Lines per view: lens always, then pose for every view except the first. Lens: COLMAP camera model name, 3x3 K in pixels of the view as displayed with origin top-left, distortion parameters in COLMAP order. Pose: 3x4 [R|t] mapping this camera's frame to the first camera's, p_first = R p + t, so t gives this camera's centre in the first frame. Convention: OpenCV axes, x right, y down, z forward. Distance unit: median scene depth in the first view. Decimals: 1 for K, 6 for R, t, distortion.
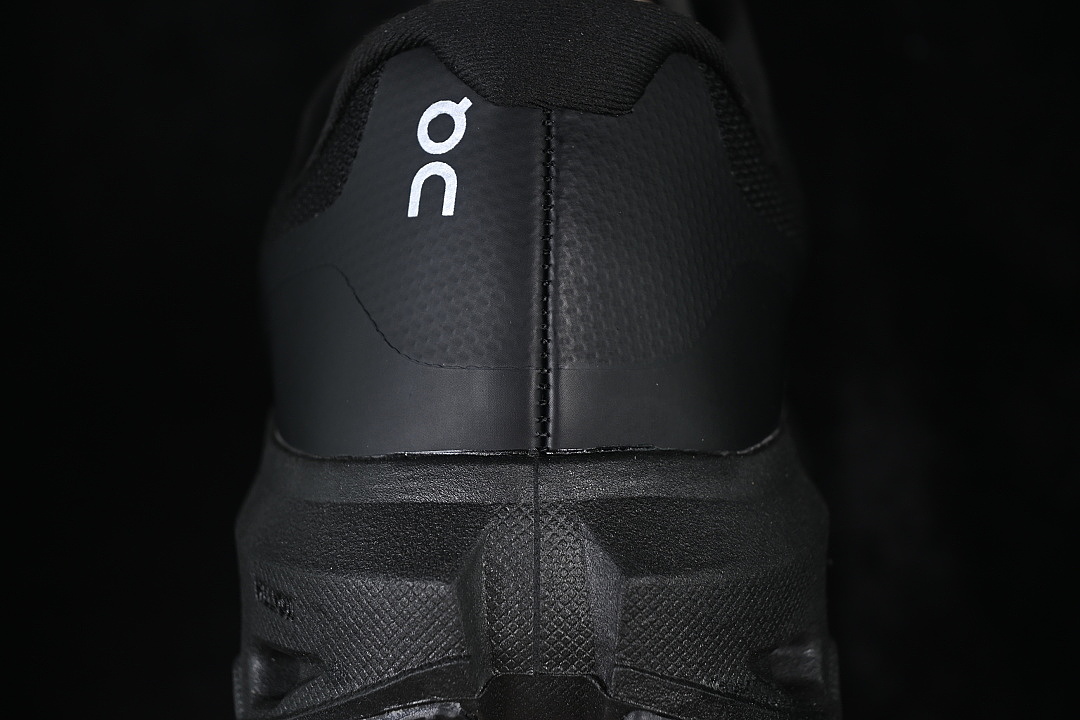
lens RADIAL K [[2331.2, 0, 539.5], [0, 2331.2, 360.4], [0, 0, 1]] dist [-0.027821, 0.000000]
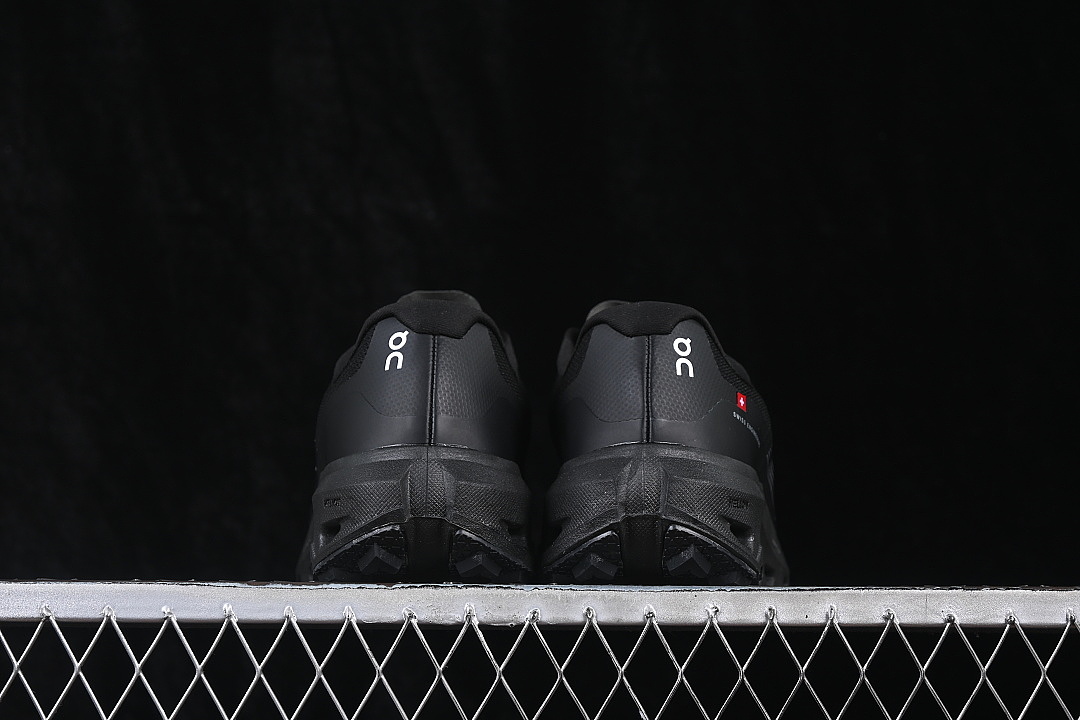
lens RADIAL K [[2331.2, 0, 542.9], [0, 2331.2, 361.3], [0, 0, 1]] dist [-0.027821, 0.000000]
pose [[0.997352, 0.032256, 0.065184, -0.050956], [-0.012739, 0.959890, -0.280086, 0.752236], [-0.071604, 0.278514, 0.957759, -1.832299]]
